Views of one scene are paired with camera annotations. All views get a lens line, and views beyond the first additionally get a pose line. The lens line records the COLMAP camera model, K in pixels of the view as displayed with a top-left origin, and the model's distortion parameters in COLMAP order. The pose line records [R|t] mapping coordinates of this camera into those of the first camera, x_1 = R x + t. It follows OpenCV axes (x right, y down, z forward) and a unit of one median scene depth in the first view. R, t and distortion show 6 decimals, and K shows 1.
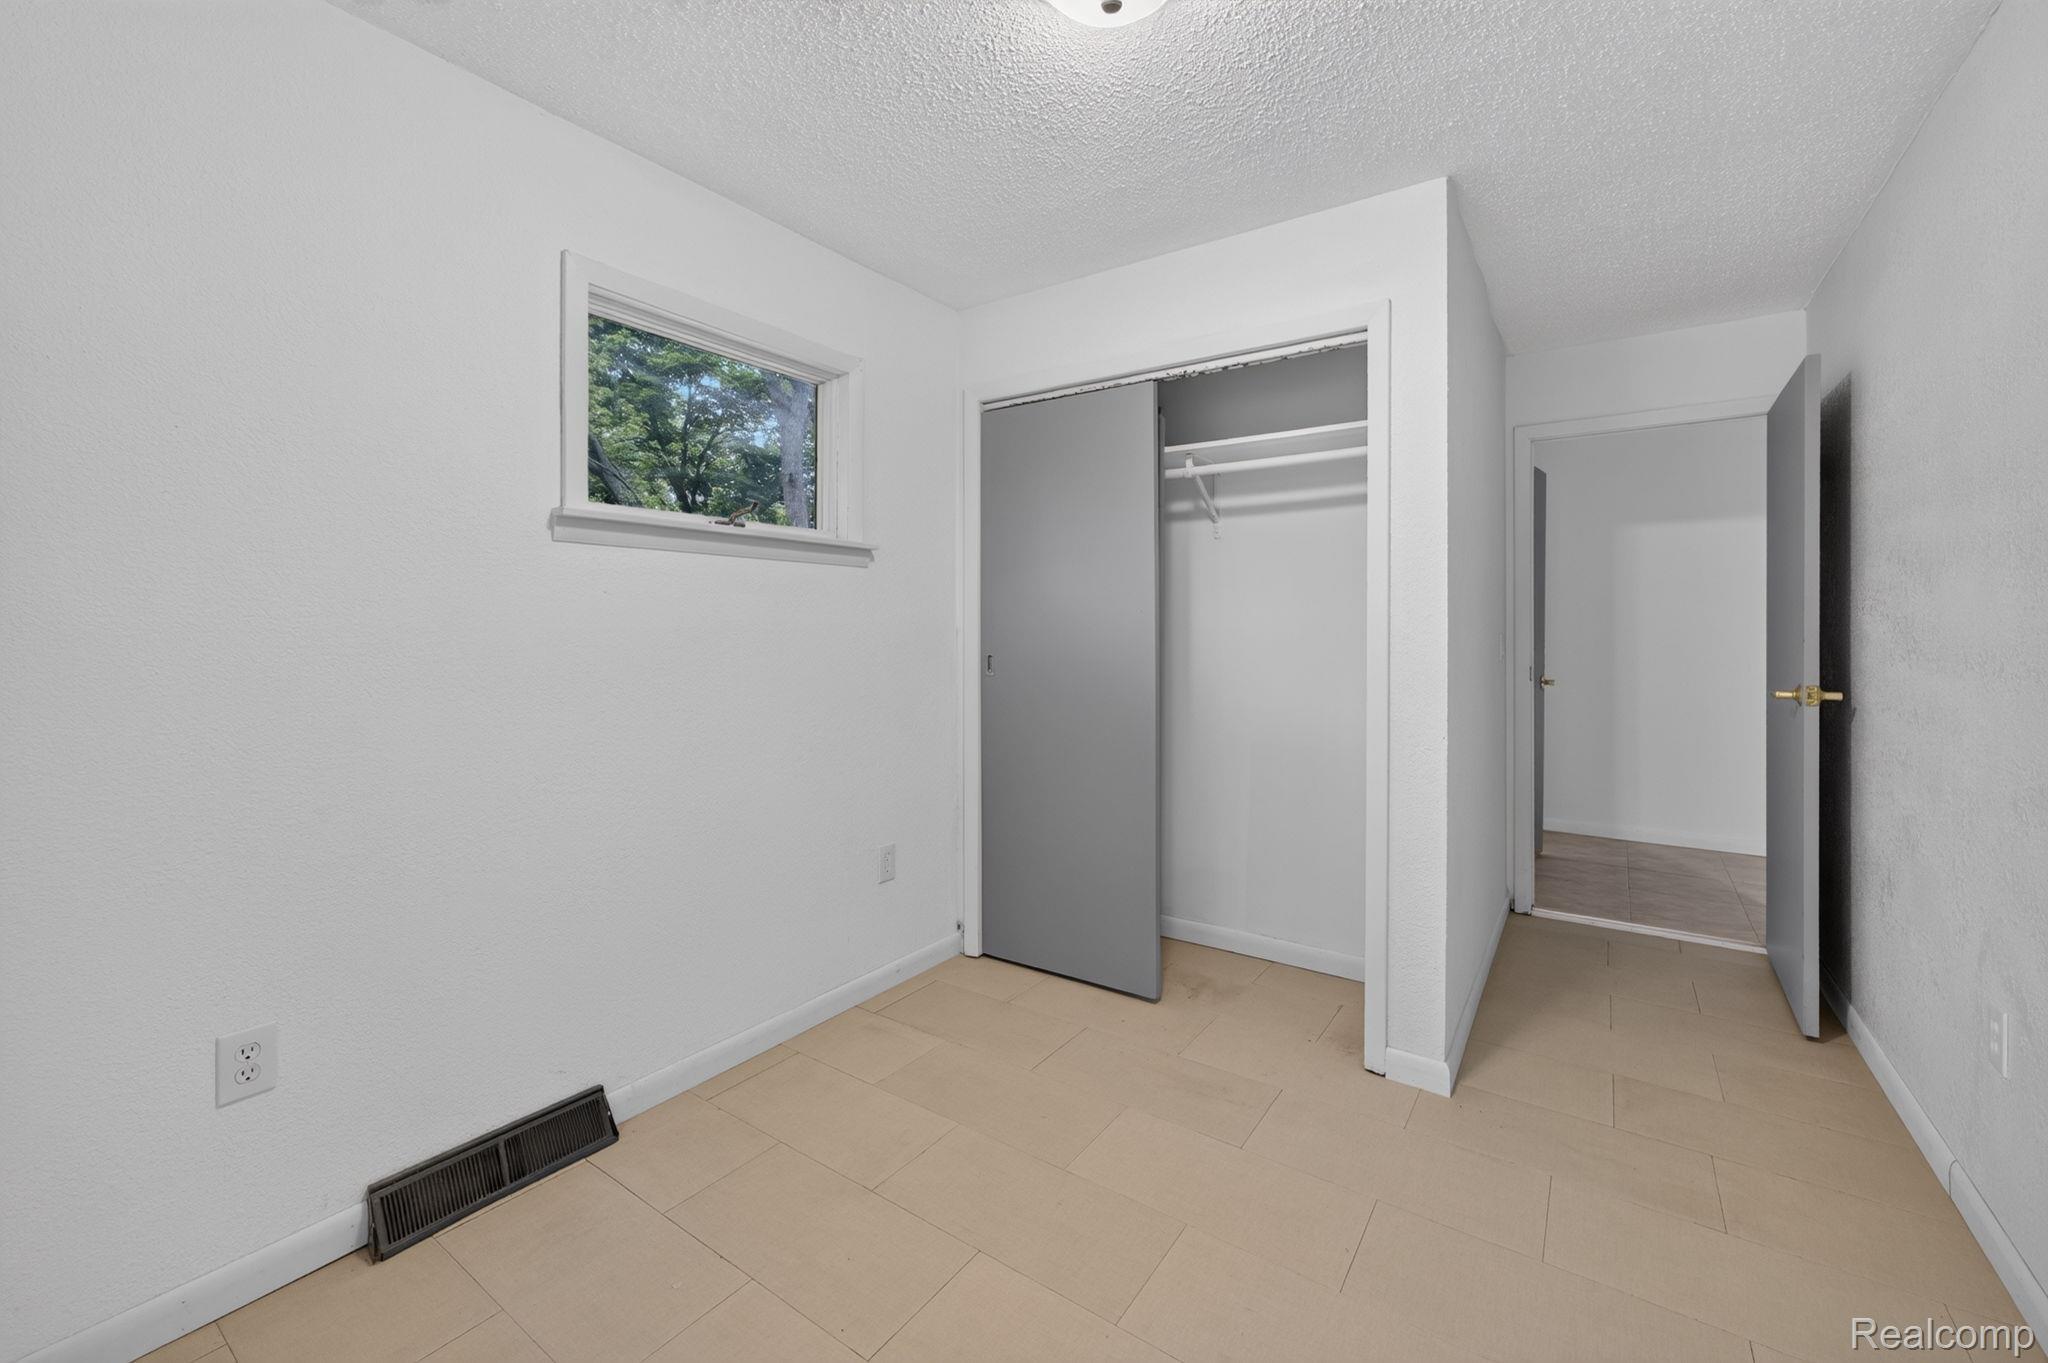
lens RADIAL K [[833.2, 0, 1027.8], [0, 833.2, 625.2], [0, 0, 1]] dist [0.000288, 0.000076]
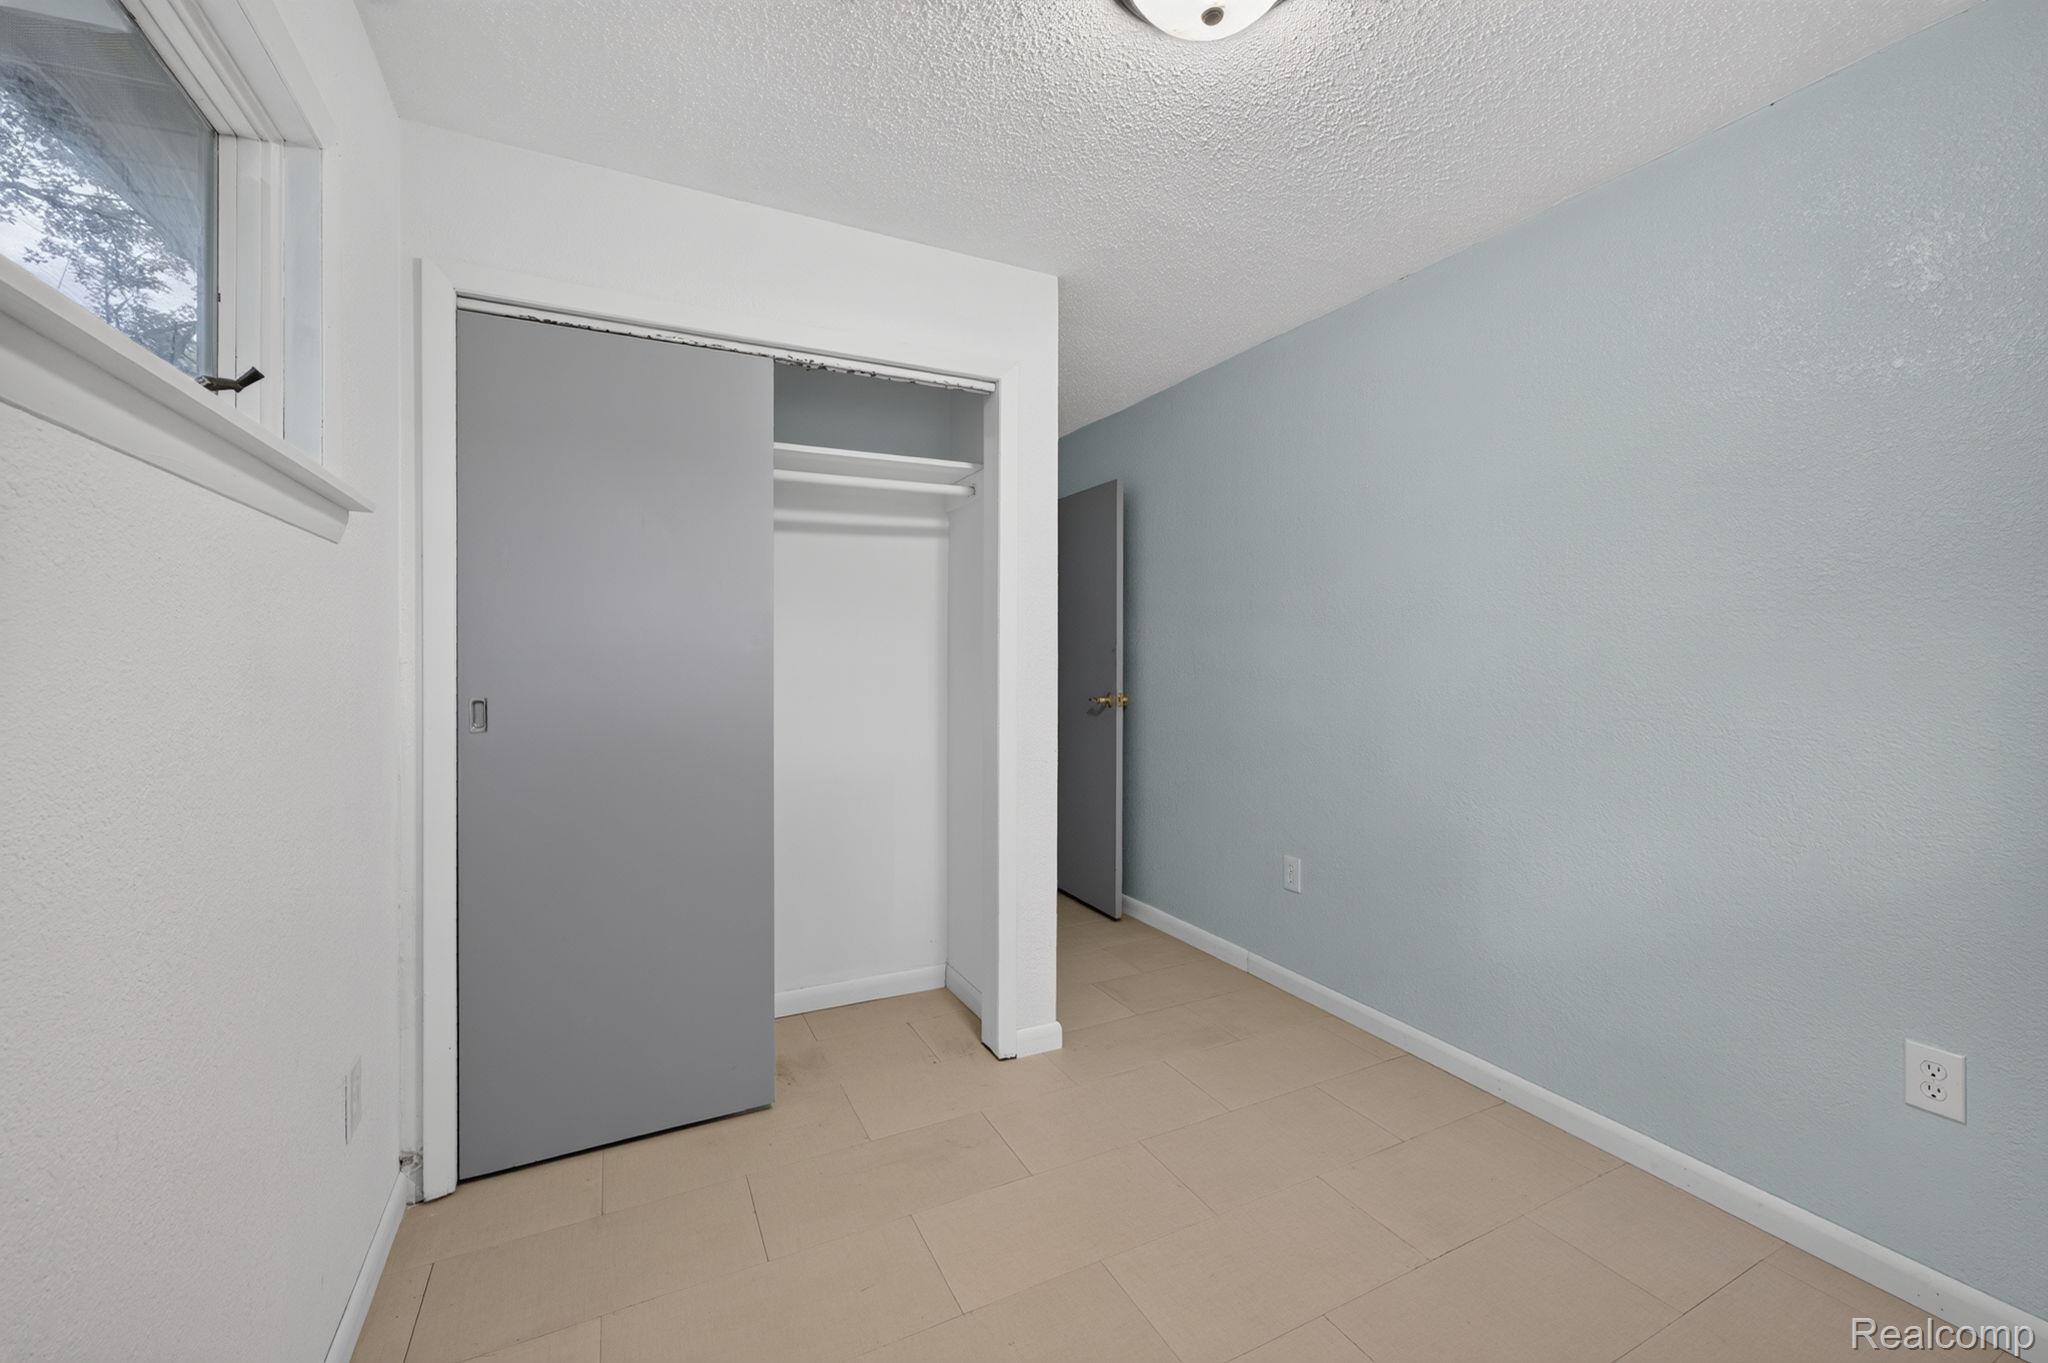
lens RADIAL K [[822.3, 0, 1029.0], [0, 822.3, 656.6], [0, 0, 1]] dist [0.001849, 0.000336]
pose [[0.475042, -0.001444, 0.879962, -0.483548], [0.001221, 0.999999, 0.000982, 0.003101], [-0.879962, 0.000608, 0.475043, 0.416787]]
